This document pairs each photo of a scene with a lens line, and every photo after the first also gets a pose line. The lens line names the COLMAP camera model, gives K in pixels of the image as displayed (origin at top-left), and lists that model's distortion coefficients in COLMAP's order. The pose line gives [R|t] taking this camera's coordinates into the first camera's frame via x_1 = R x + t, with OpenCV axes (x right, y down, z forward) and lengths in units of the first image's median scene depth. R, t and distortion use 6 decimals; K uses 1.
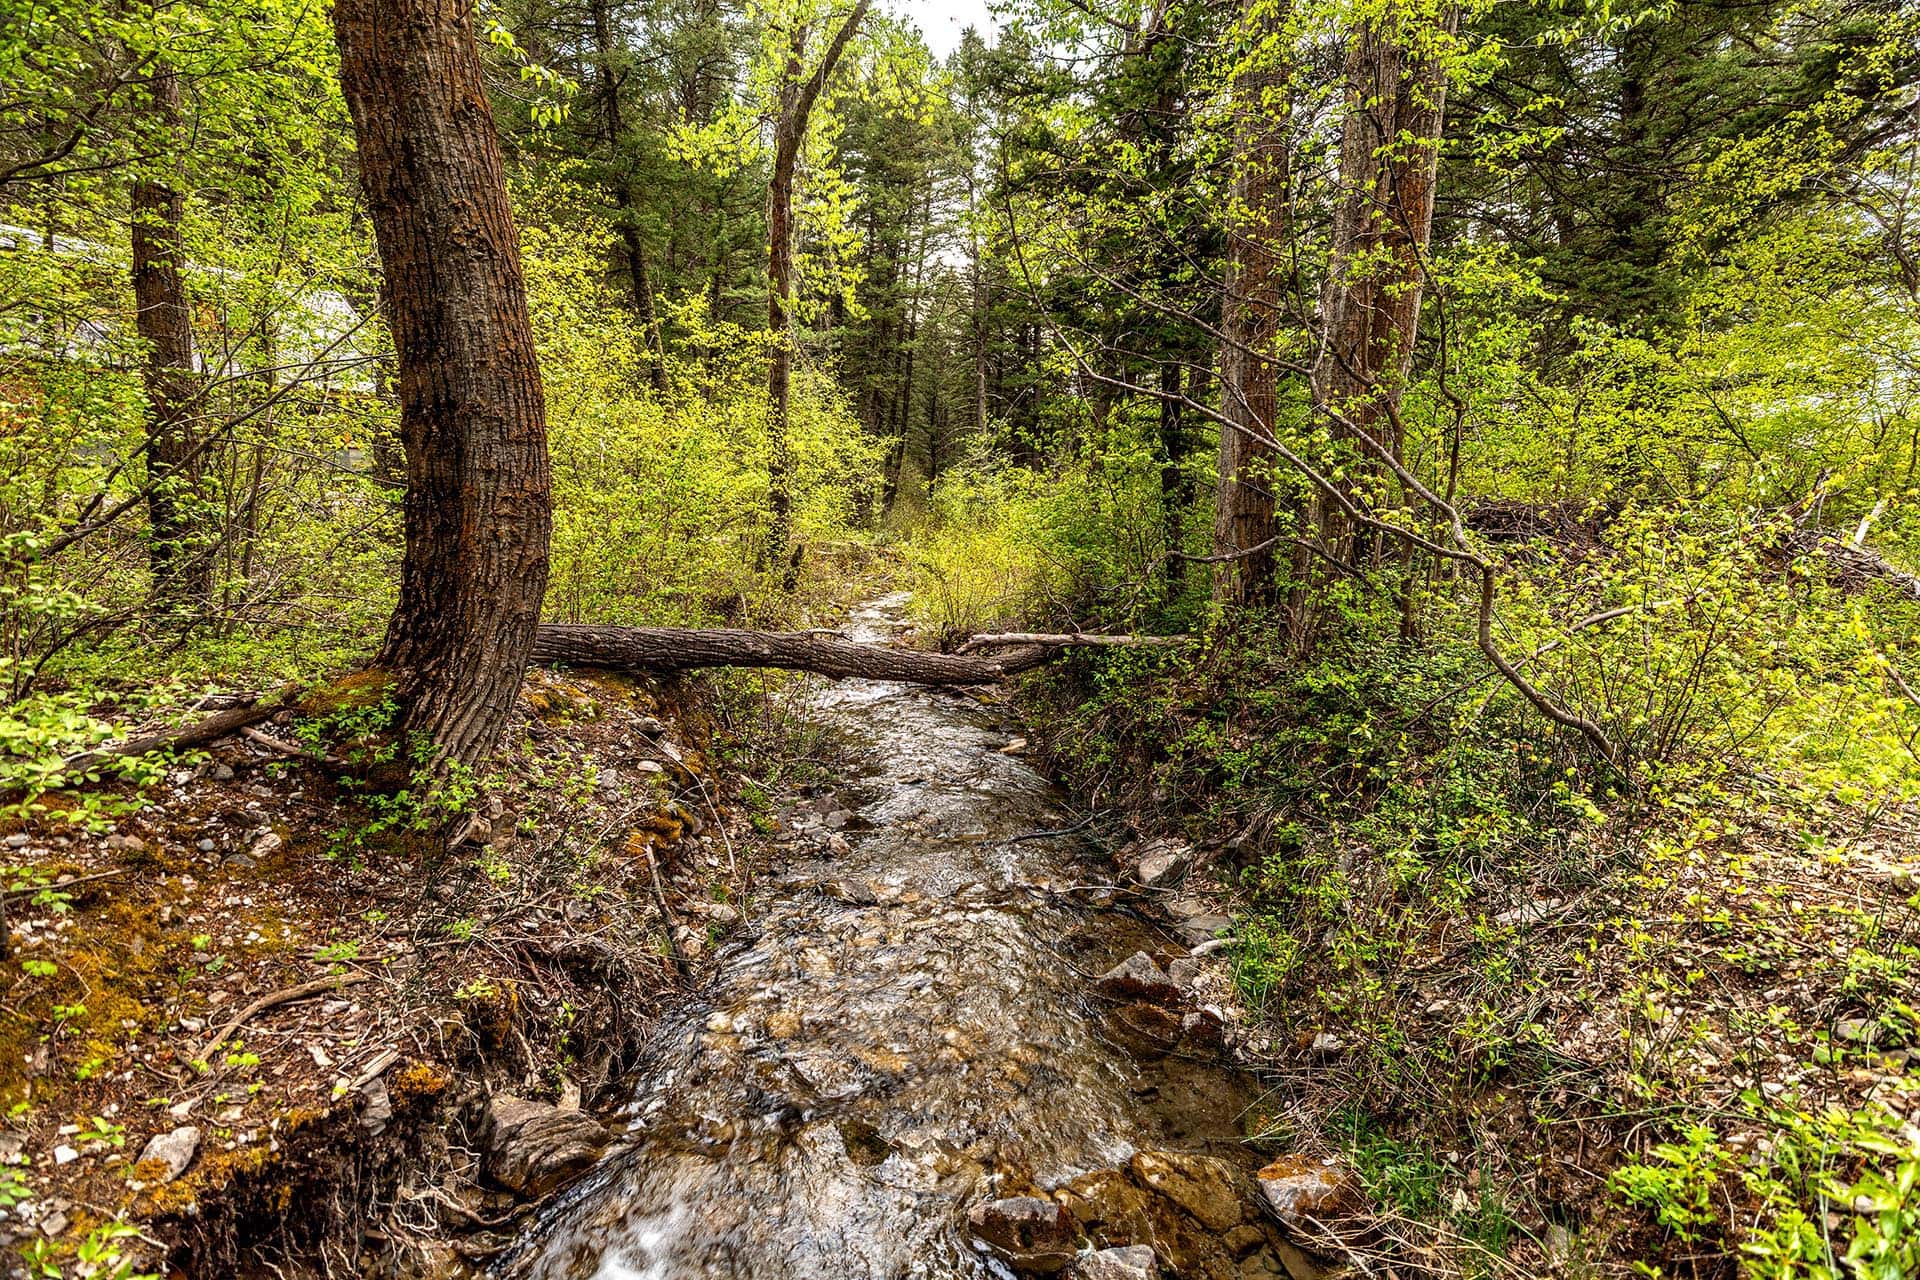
lens RADIAL K [[867.8, 0, 960.0], [0, 867.8, 640.0], [0, 0, 1]] dist [-0.000022, 0.003858]
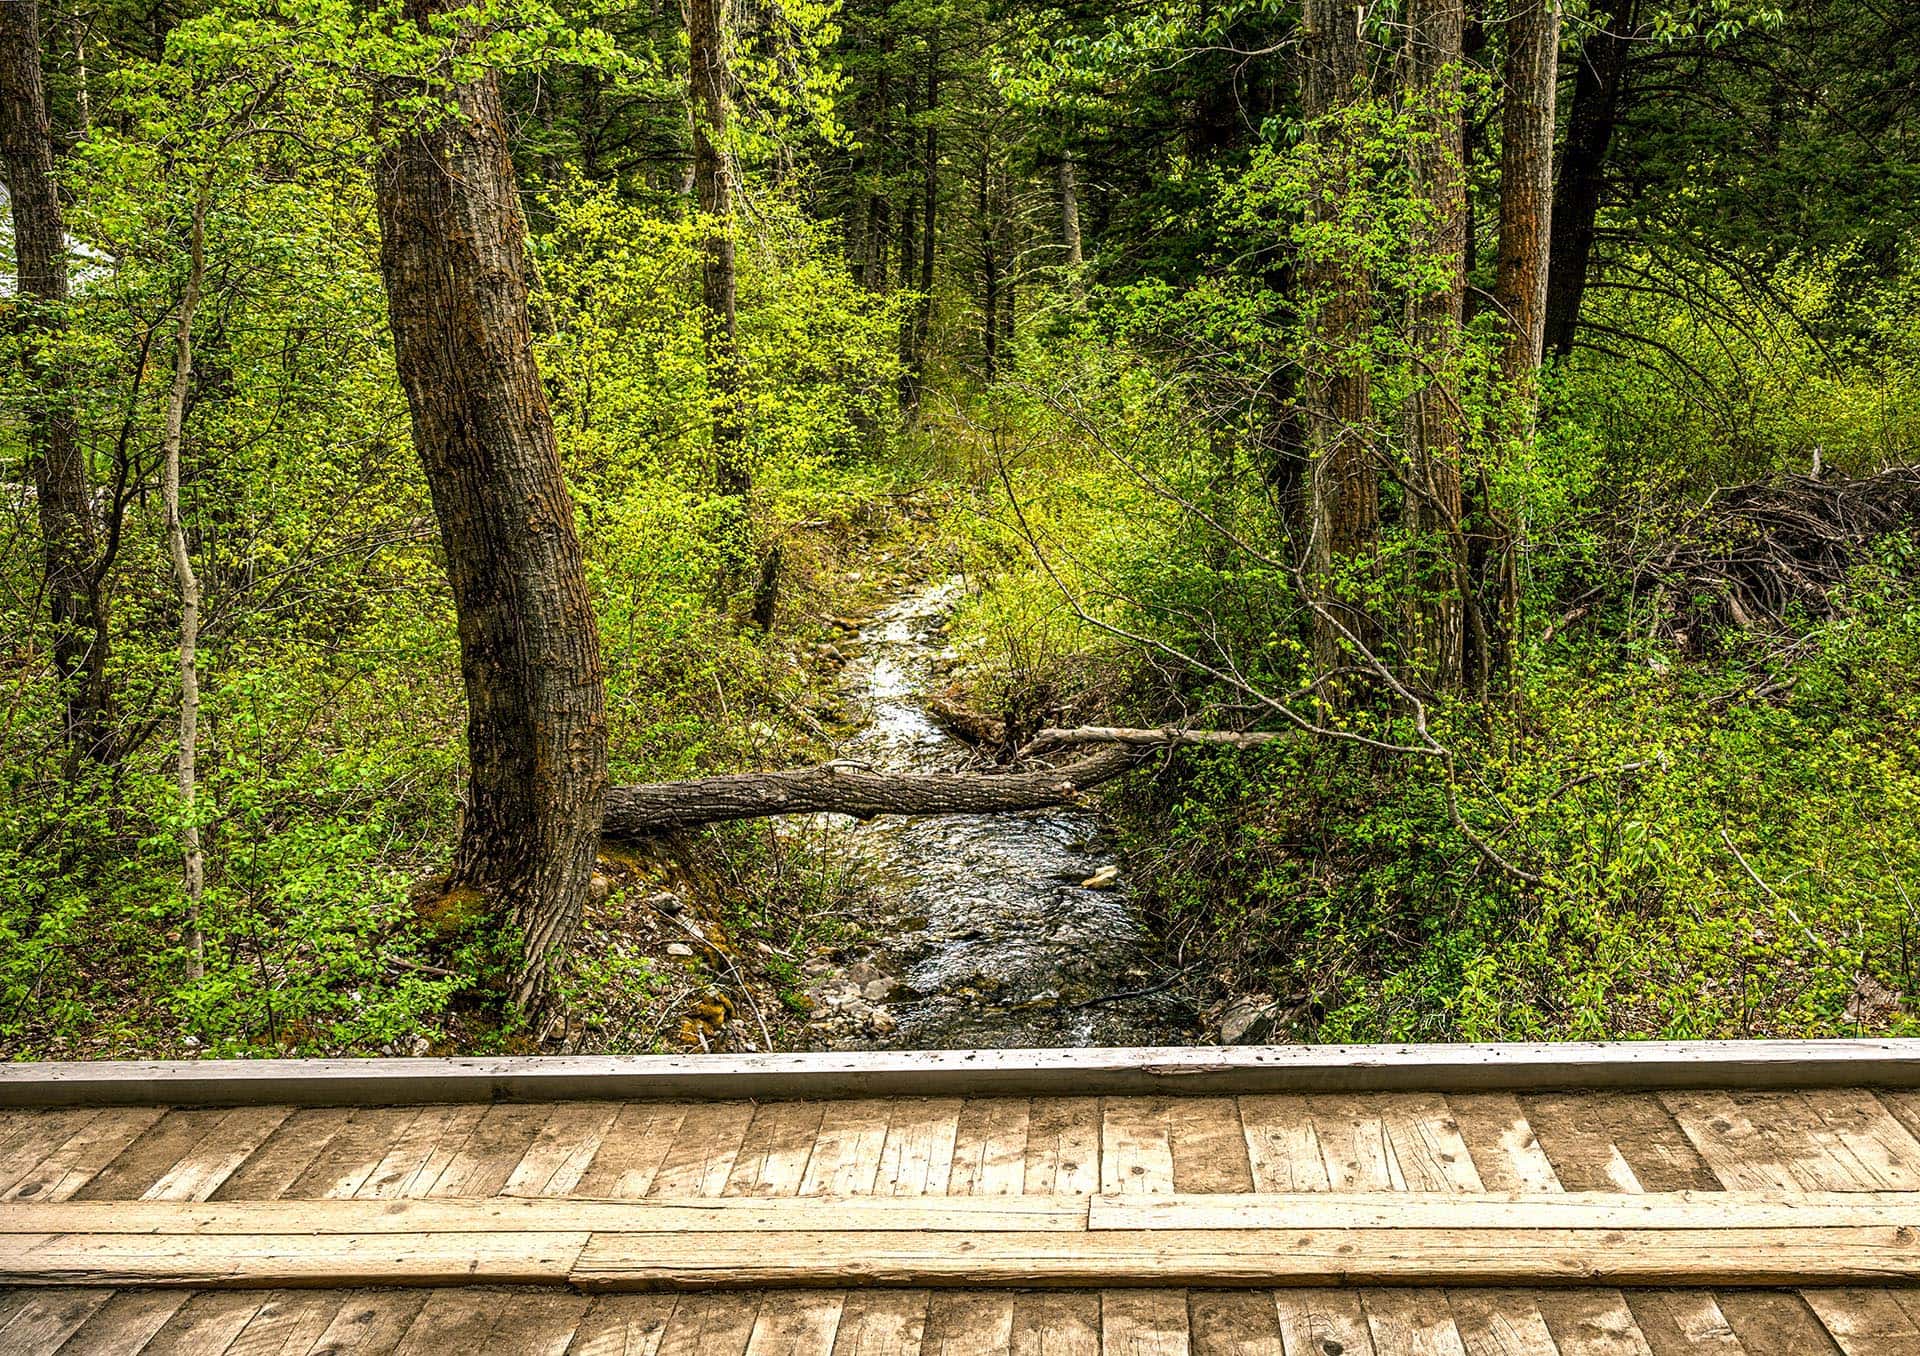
lens RADIAL K [[1665.0, 0, 960.0], [0, 1665.0, 678.0], [0, 0, 1]] dist [-0.011981, -0.001668]
pose [[0.995806, -0.064434, -0.064955, 0.058189], [0.066967, 0.997046, 0.037603, -0.142645], [0.062340, -0.041795, 0.997179, -0.559704]]
